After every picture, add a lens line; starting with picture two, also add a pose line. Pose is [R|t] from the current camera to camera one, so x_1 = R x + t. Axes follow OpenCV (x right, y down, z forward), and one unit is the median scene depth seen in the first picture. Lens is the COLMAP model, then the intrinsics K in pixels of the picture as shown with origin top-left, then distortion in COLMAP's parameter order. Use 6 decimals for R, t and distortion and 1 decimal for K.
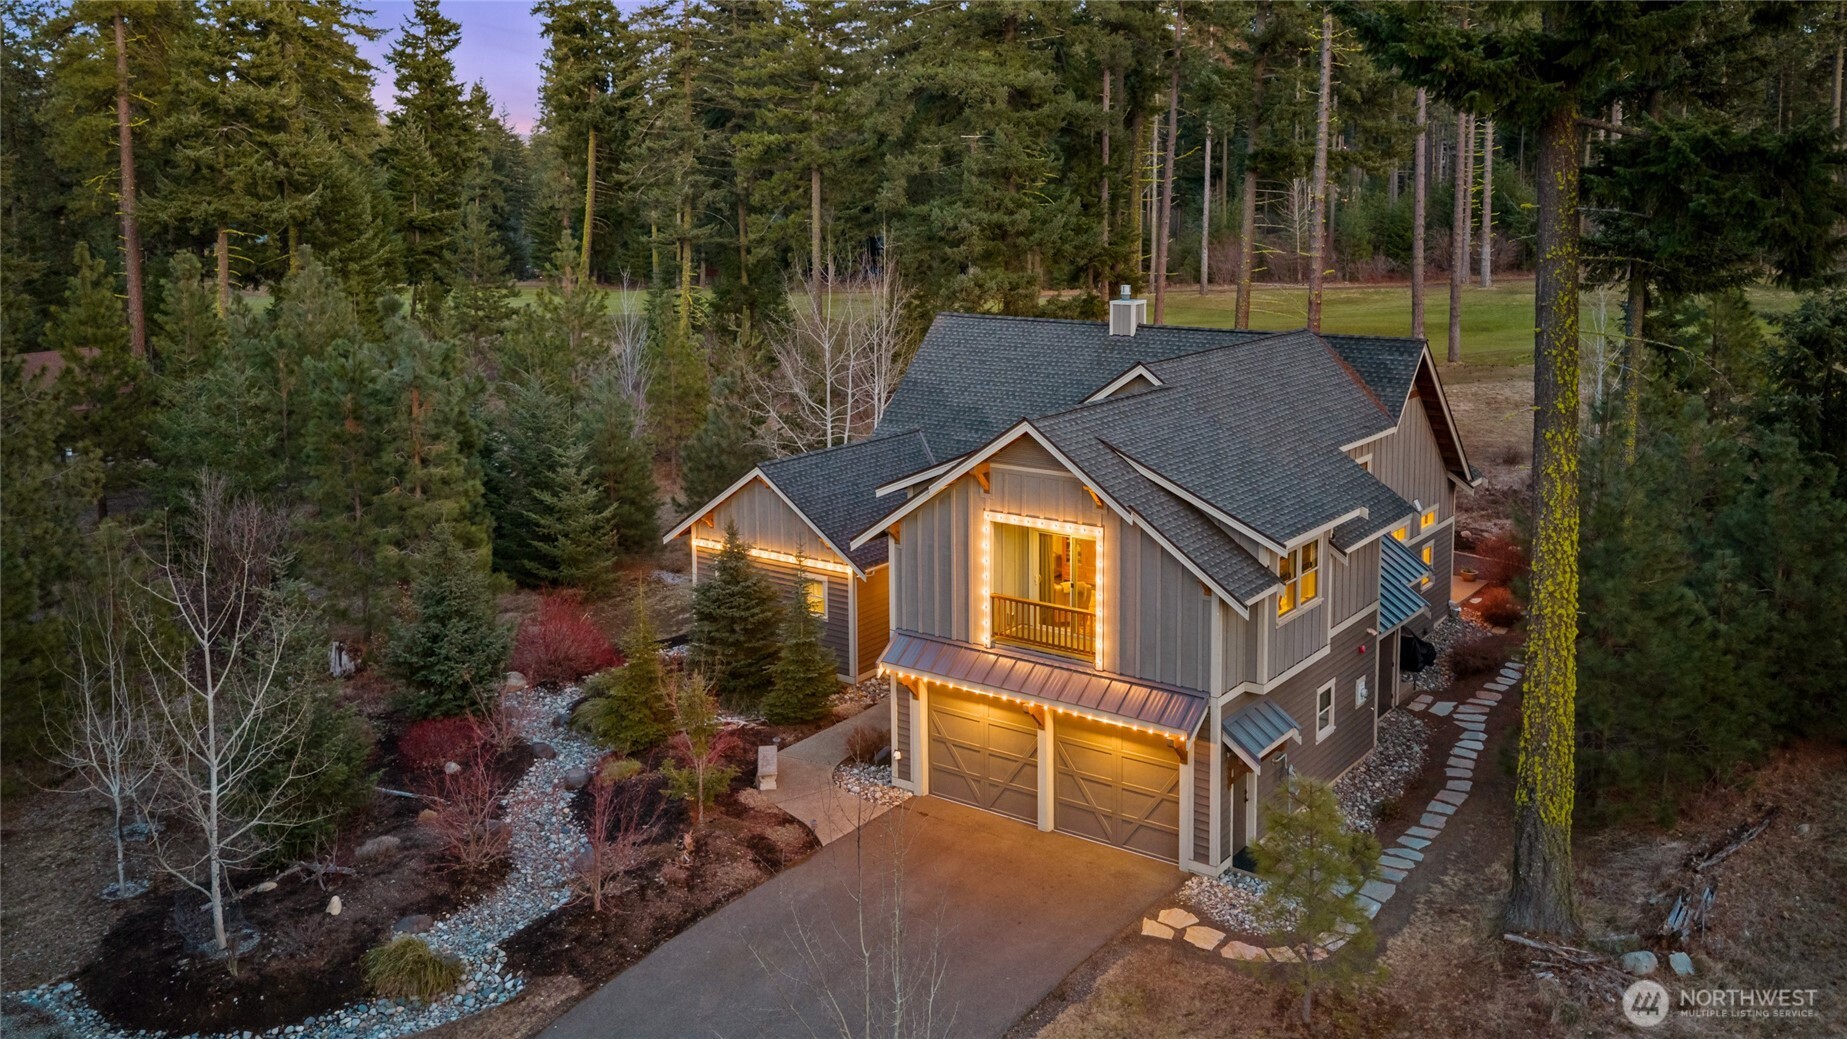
lens RADIAL K [[1498.2, 0, 923.5], [0, 1498.2, 519.5], [0, 0, 1]] dist [0.001060, 0.000311]
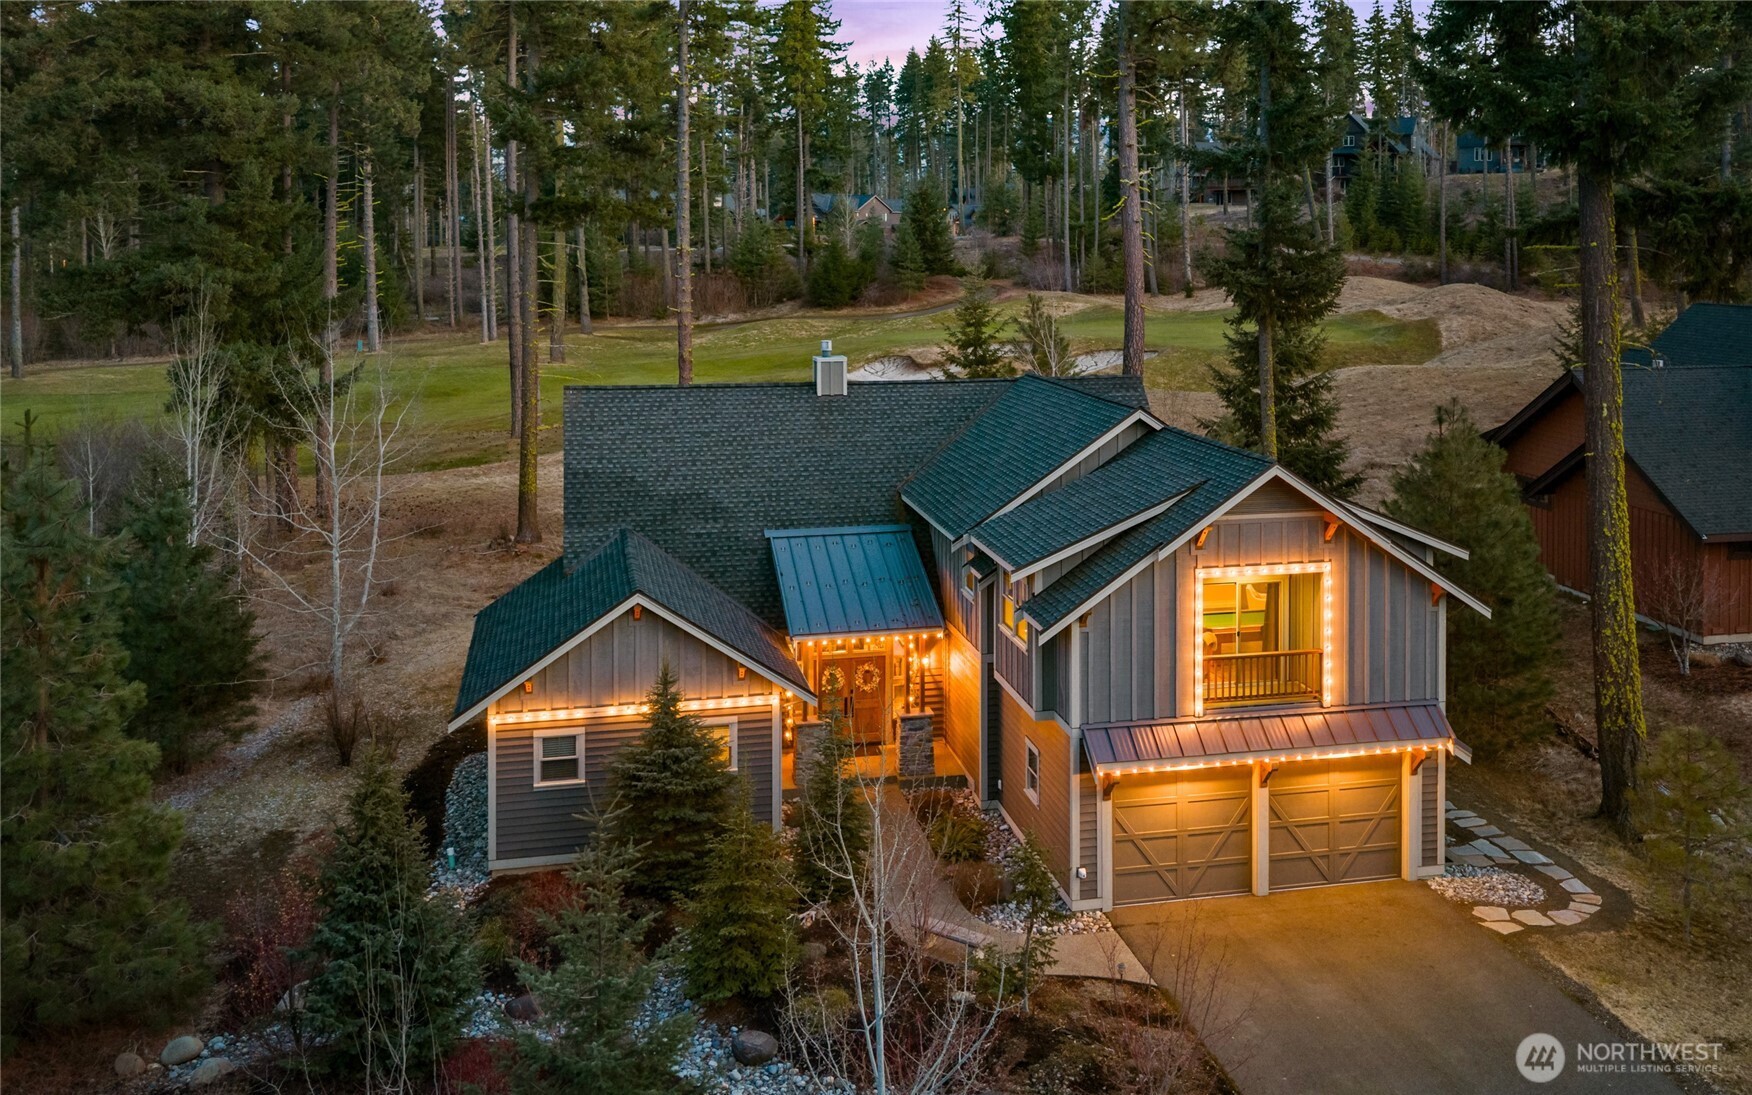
lens RADIAL K [[1682.3, 0, 878.0], [0, 1682.3, 408.2], [0, 0, 1]] dist [0.005911, -0.013282]
pose [[0.661359, -0.076313, 0.746177, -0.861015], [0.166411, 0.984947, -0.046763, -0.088252], [-0.731376, 0.155100, 0.664103, 0.423363]]
